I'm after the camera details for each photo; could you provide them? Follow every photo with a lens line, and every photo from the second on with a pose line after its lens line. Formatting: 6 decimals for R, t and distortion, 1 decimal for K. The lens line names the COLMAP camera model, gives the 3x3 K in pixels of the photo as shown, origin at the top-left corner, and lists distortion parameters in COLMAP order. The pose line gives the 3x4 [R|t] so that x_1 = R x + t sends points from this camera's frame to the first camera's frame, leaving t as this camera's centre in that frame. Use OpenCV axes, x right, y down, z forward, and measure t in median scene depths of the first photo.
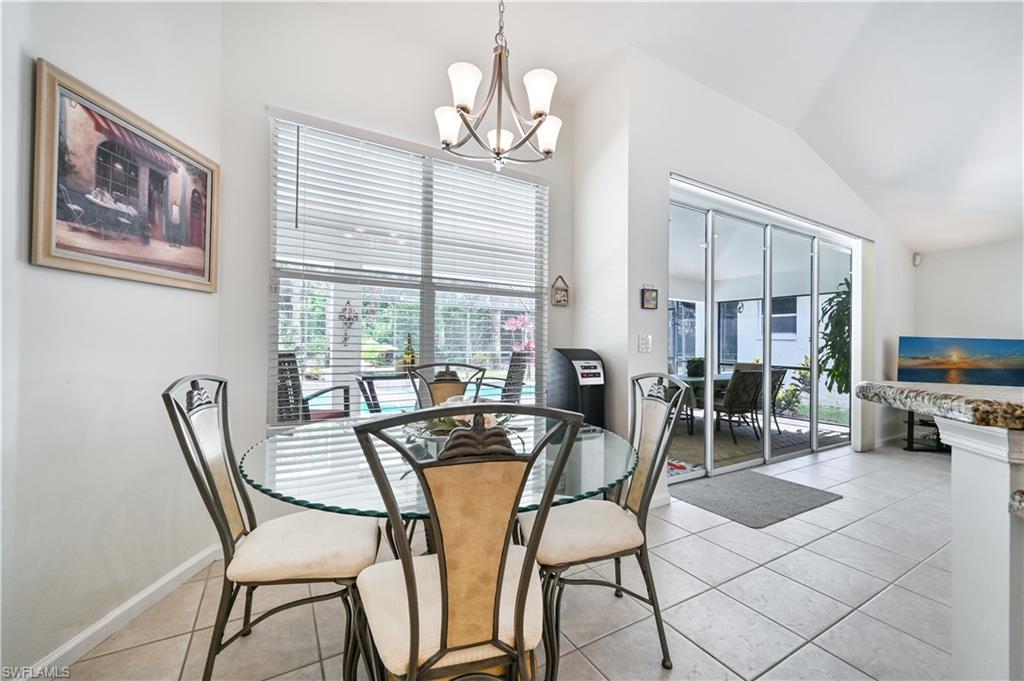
lens RADIAL K [[408.7, 0, 515.8], [0, 408.7, 331.5], [0, 0, 1]] dist [0.000842, 0.000193]
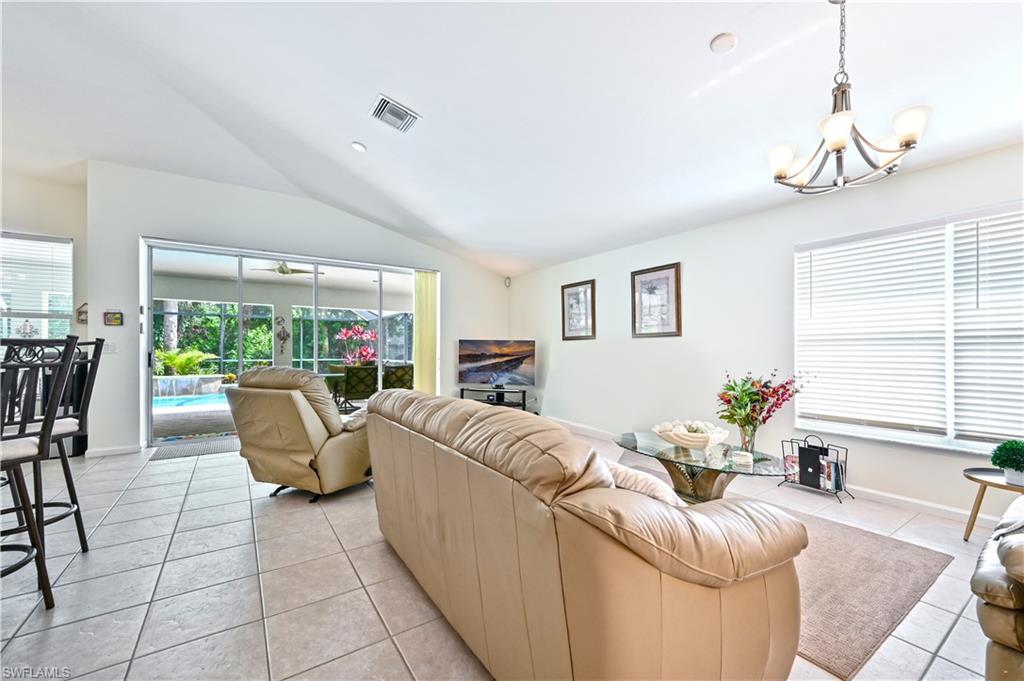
lens RADIAL K [[392.2, 0, 510.6], [0, 392.2, 346.0], [0, 0, 1]] dist [0.000416, -0.007180]
pose [[0.996959, -0.018594, 0.075681, 2.661582], [0.017268, 0.999686, 0.018138, 0.035215], [-0.075995, -0.016776, 0.996967, -0.893638]]
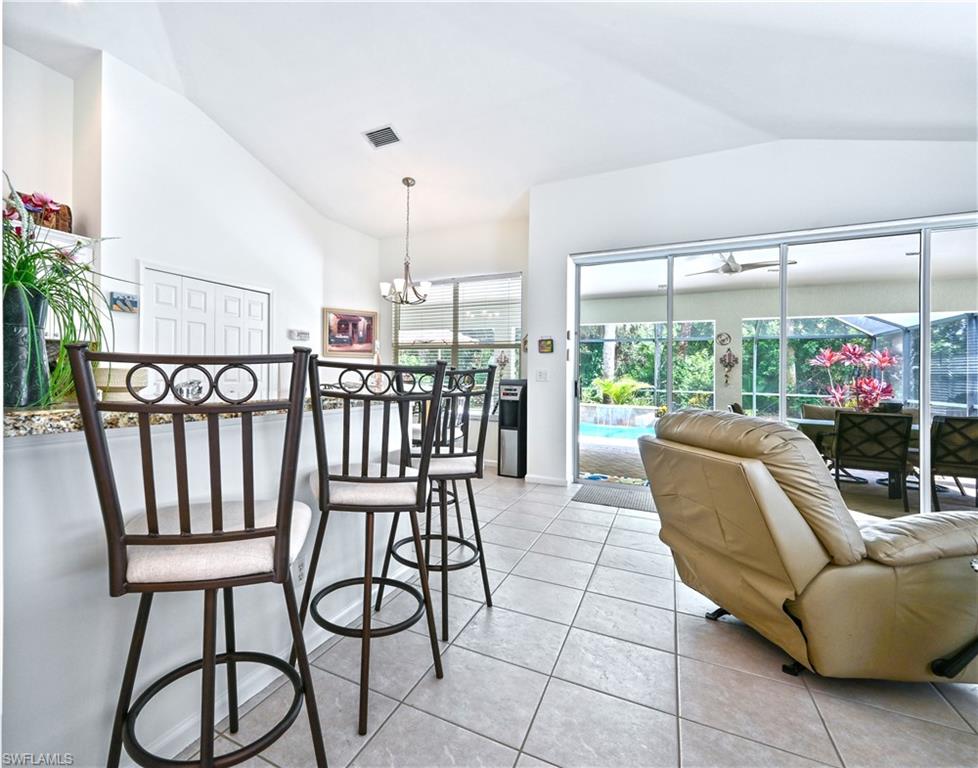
lens RADIAL K [[466.5, 0, 415.1], [0, 466.5, 369.0], [0, 0, 1]] dist [0.021322, 0.001564]
pose [[0.508366, -0.019225, -0.860927, 2.454915], [0.014778, 0.999798, -0.013600, 0.034546], [0.861014, -0.005809, 0.508547, -0.463419]]
